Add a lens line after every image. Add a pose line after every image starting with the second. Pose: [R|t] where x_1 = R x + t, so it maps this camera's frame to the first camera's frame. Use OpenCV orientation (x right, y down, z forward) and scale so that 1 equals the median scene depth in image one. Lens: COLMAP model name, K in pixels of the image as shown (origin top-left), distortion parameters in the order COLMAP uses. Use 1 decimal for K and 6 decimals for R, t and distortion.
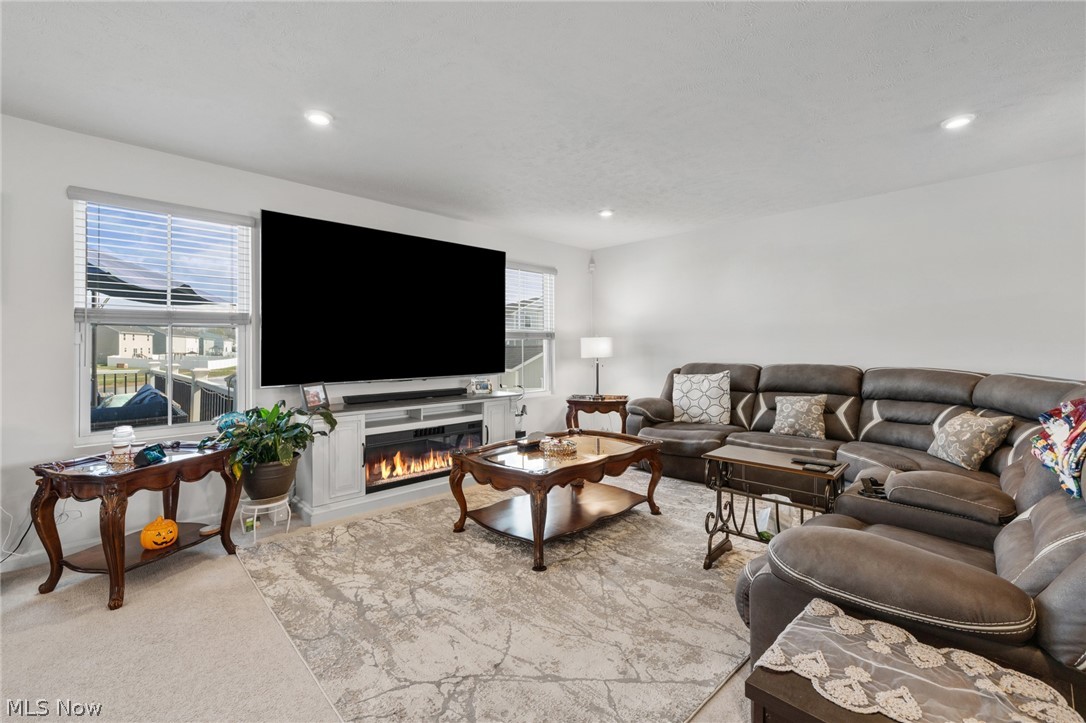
lens RADIAL K [[463.9, 0, 542.4], [0, 463.9, 349.1], [0, 0, 1]] dist [0.001839, 0.000565]
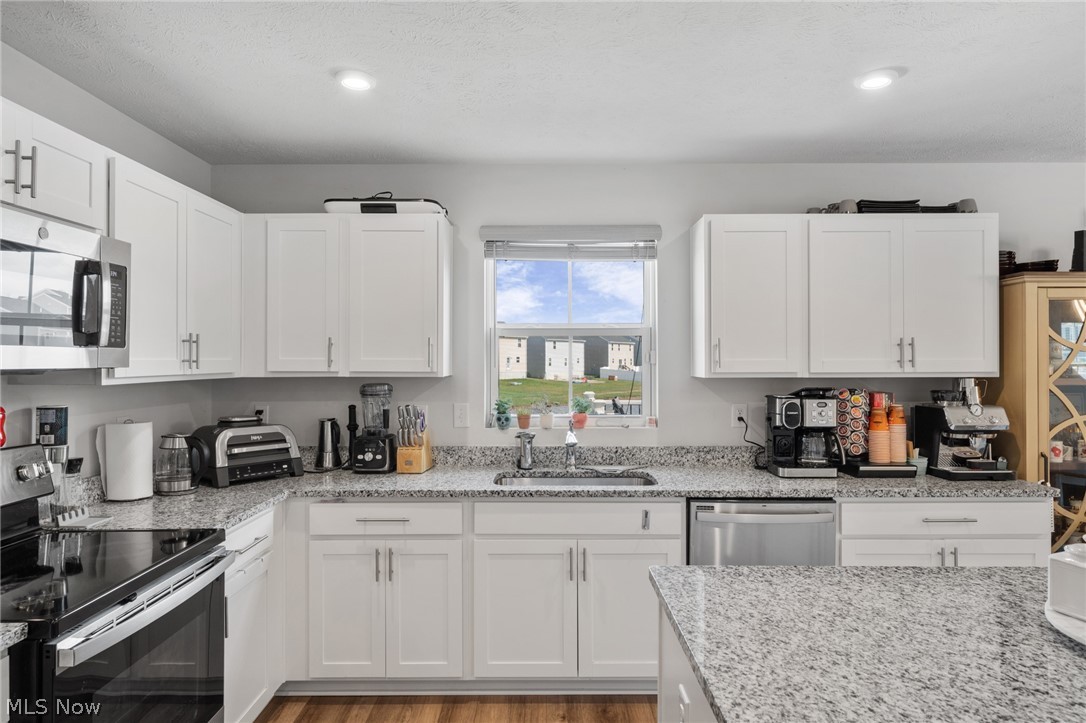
lens RADIAL K [[671.4, 0, 543.0], [0, 671.4, 361.5], [0, 0, 1]] dist [-0.000366, 0.000838]
pose [[0.706652, 0.004591, -0.707546, -1.202061], [-0.001911, 0.999988, 0.004580, -0.067080], [0.707559, -0.001884, 0.706652, -1.063685]]
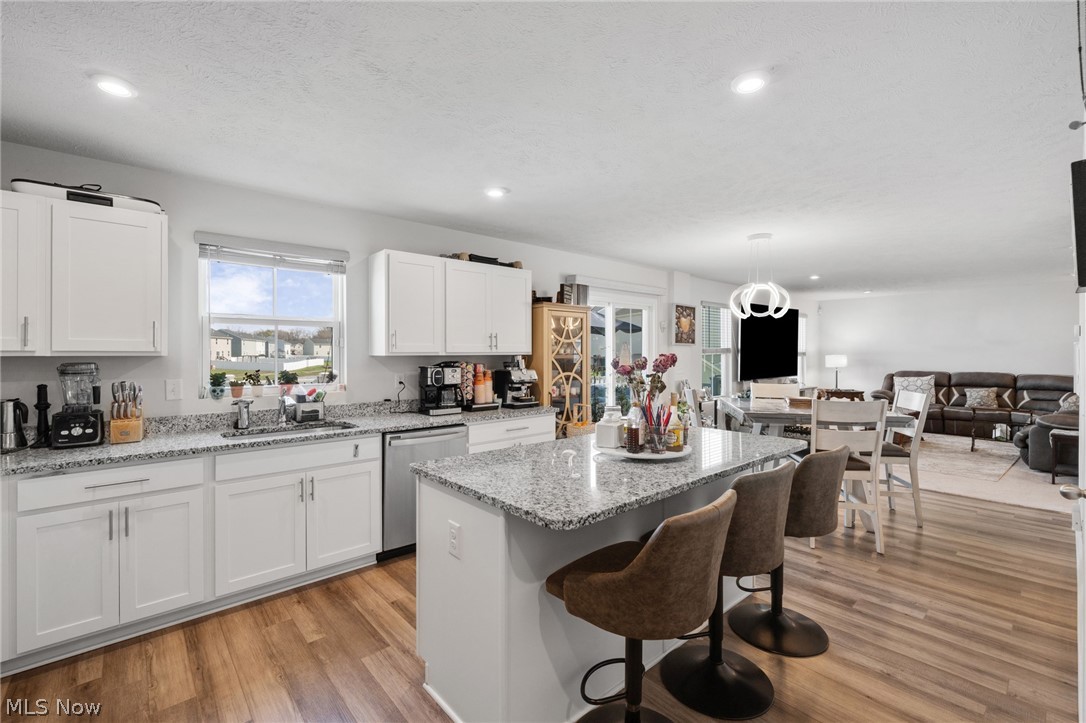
lens RADIAL K [[469.7, 0, 542.3], [0, 469.7, 355.4], [0, 0, 1]] dist [0.001601, 0.000115]
pose [[0.998095, 0.003776, -0.061578, -1.302382], [-0.003372, 0.999972, 0.006658, -0.049664], [0.061602, -0.006437, 0.998080, -1.217275]]
